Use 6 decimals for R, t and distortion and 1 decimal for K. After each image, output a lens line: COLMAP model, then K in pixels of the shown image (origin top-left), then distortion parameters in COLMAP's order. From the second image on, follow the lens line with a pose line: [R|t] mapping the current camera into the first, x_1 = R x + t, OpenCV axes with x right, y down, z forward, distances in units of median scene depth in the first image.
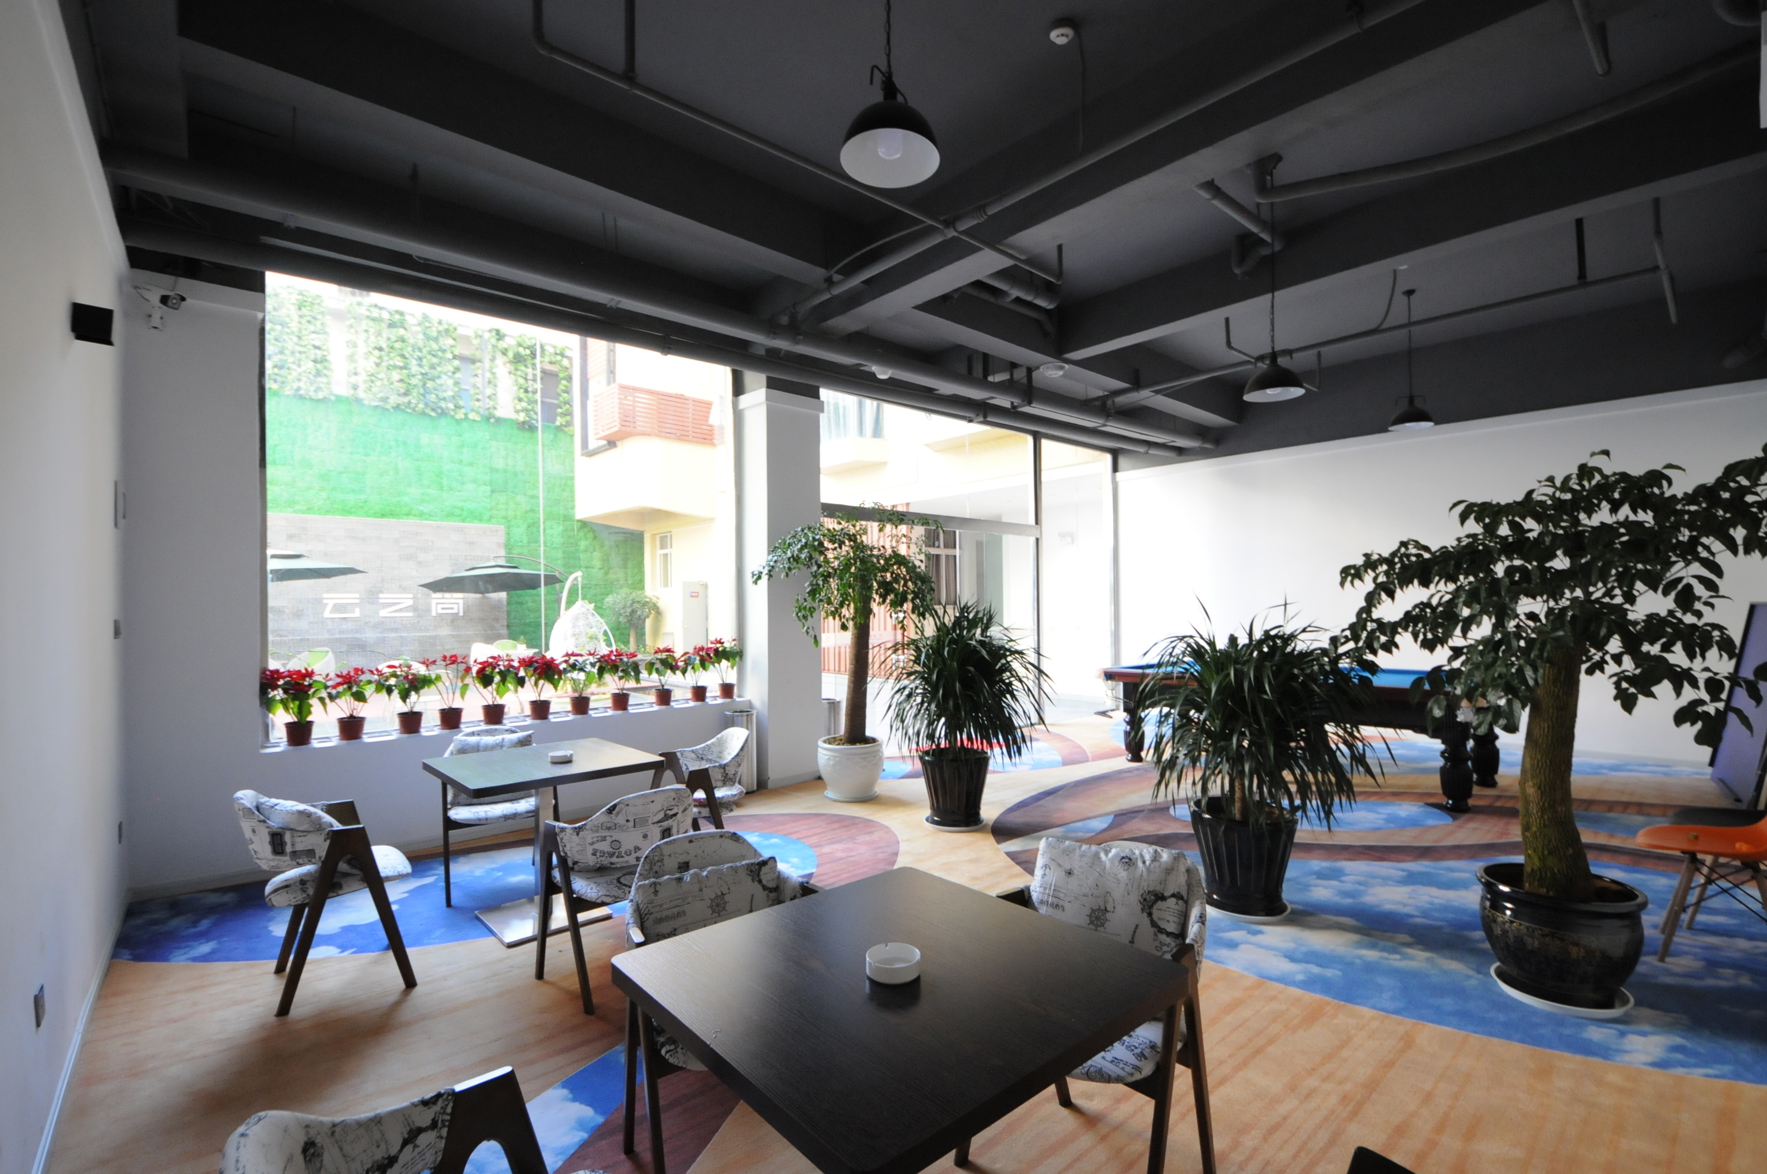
lens RADIAL K [[779.7, 0, 903.0], [0, 779.7, 607.7], [0, 0, 1]] dist [-0.003829, -0.001650]
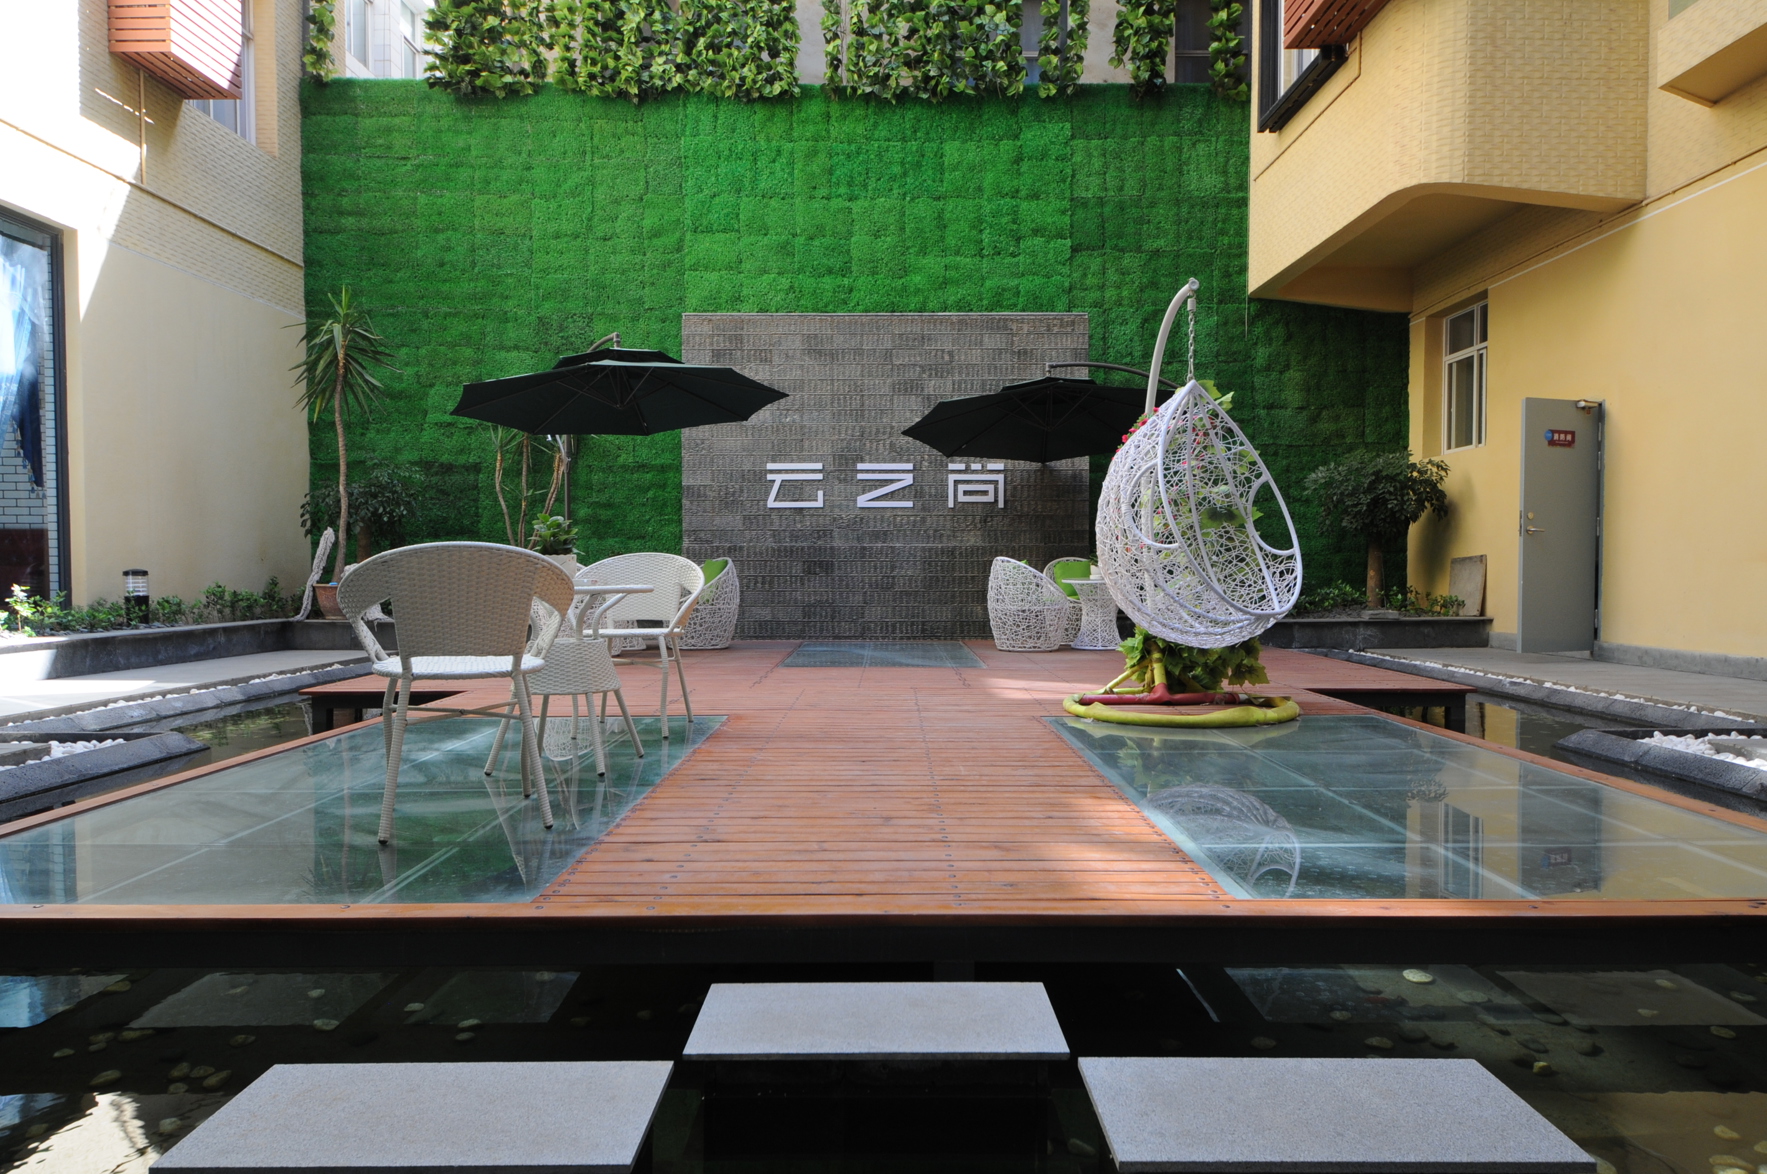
lens RADIAL K [[1159.5, 0, 880.6], [0, 1159.5, 603.3], [0, 0, 1]] dist [0.031363, -0.013467]
pose [[0.742372, 0.033800, -0.669135, -0.143205], [-0.009147, 0.999145, 0.040322, 0.039128], [0.669926, -0.023814, 0.742046, 0.413173]]
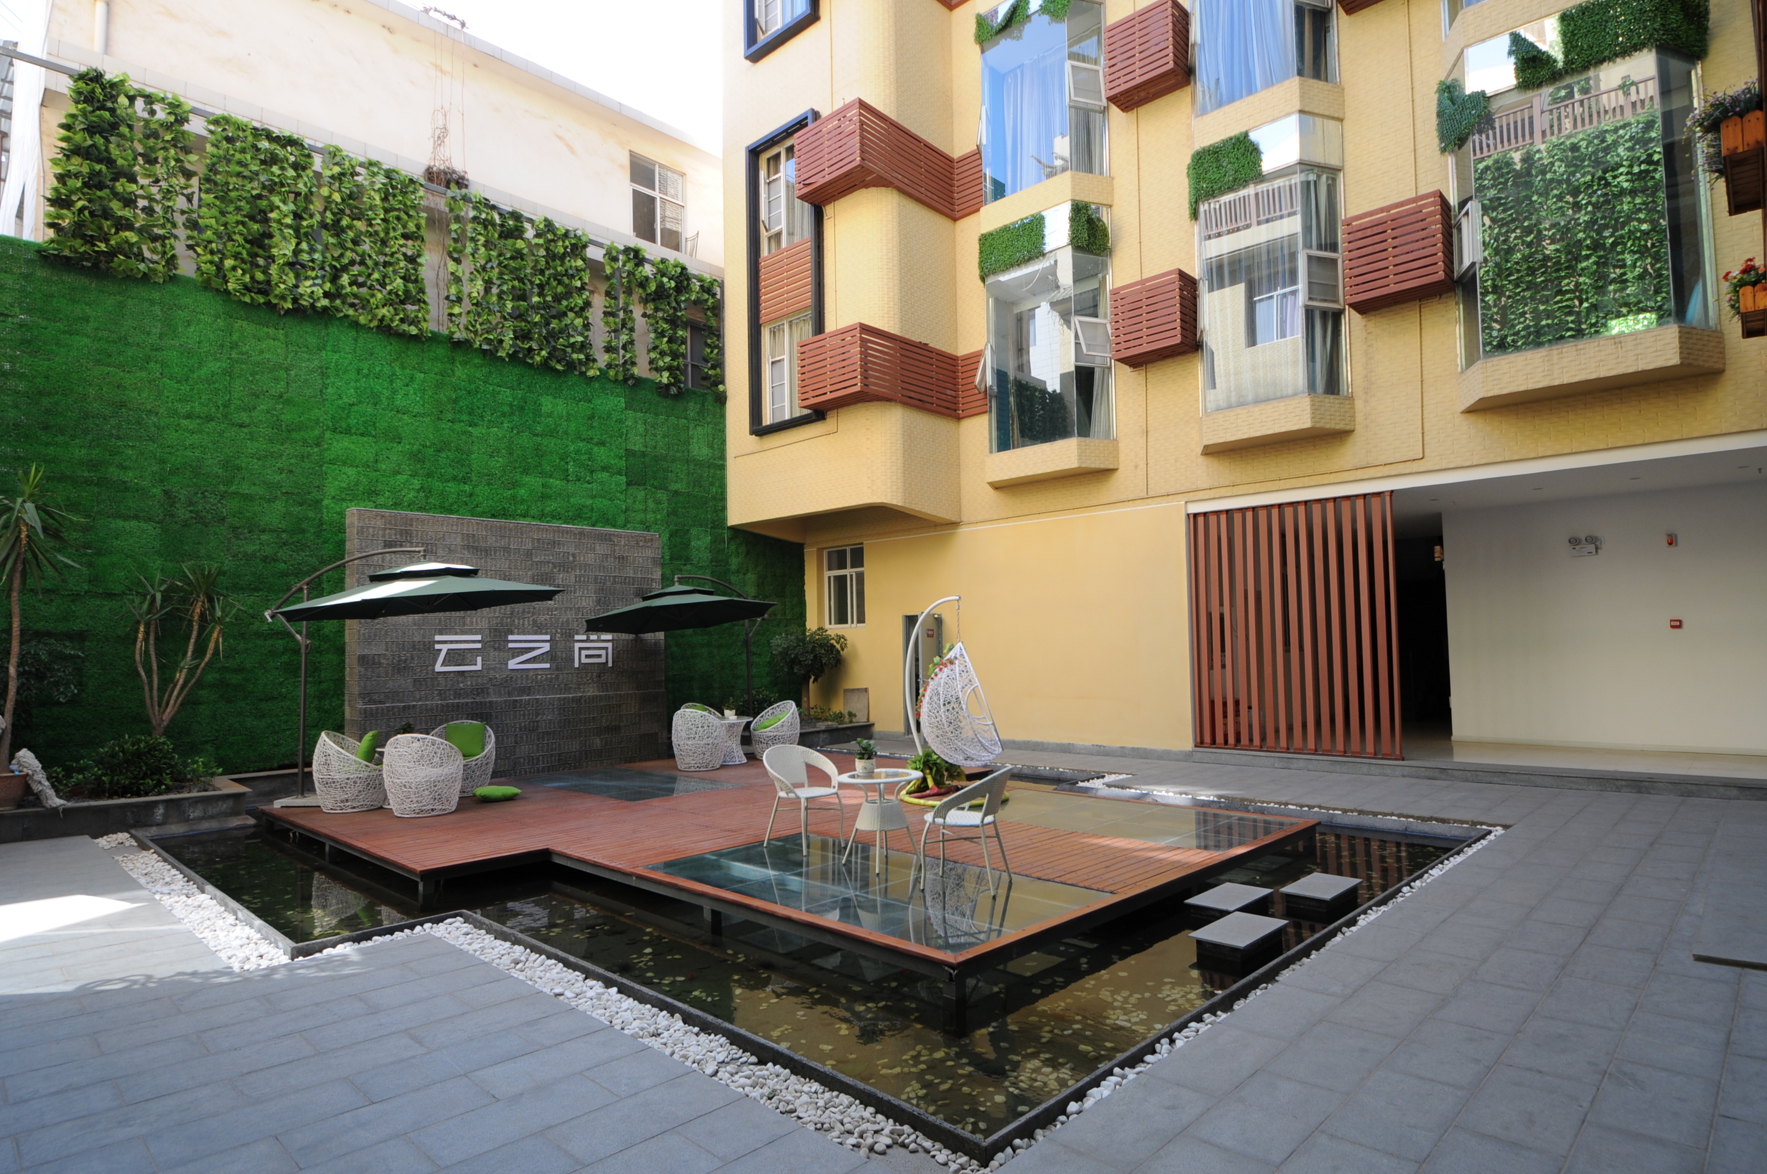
lens RADIAL K [[950.9, 0, 888.8], [0, 950.9, 609.9], [0, 0, 1]] dist [0.027391, -0.014257]
pose [[0.998302, -0.003865, 0.058123, -0.366090], [0.006420, 0.999018, -0.043841, -0.001090], [-0.057896, 0.044139, 0.997346, 0.167362]]
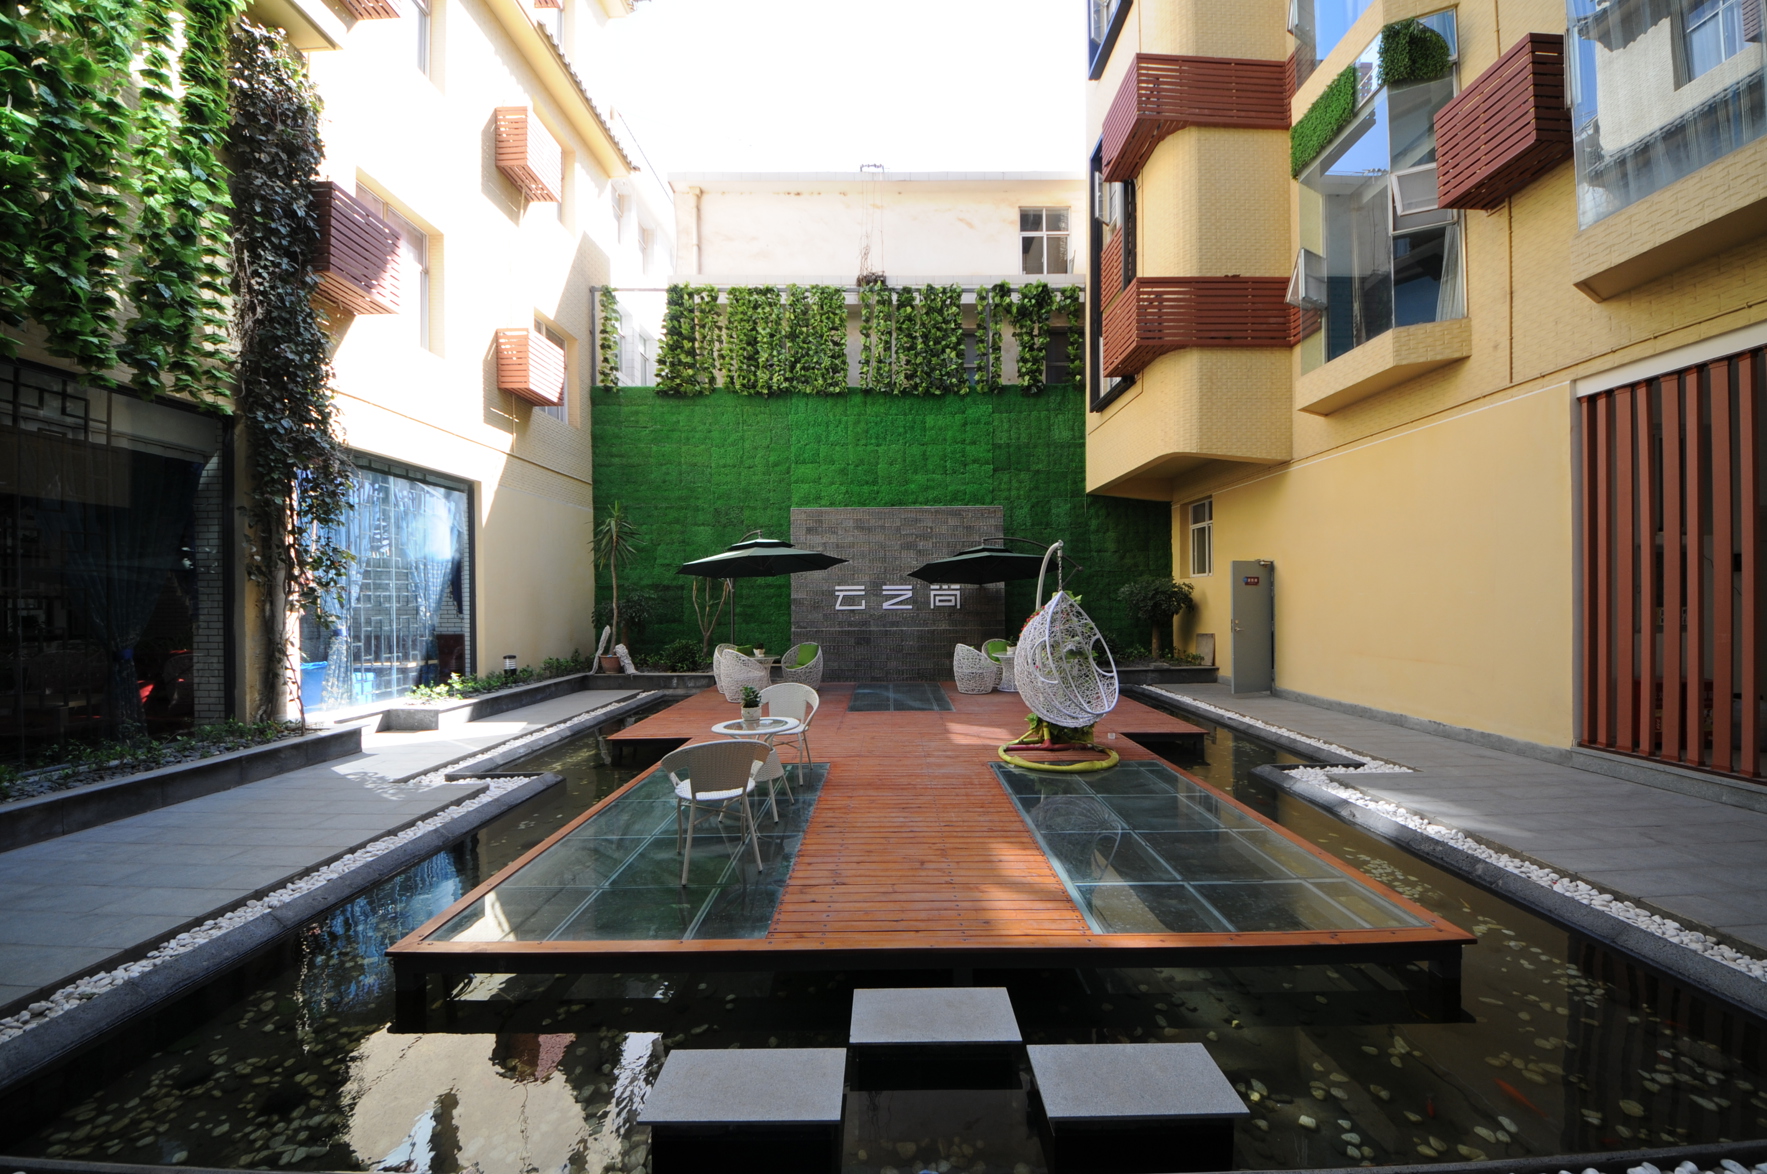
lens RADIAL K [[631.6, 0, 885.4], [0, 631.6, 606.1], [0, 0, 1]] dist [0.032217, -0.000949]
pose [[0.740645, 0.011069, -0.671806, -0.134298], [0.000188, 0.999861, 0.016682, -0.004689], [0.671897, -0.012481, 0.740540, 0.389229]]
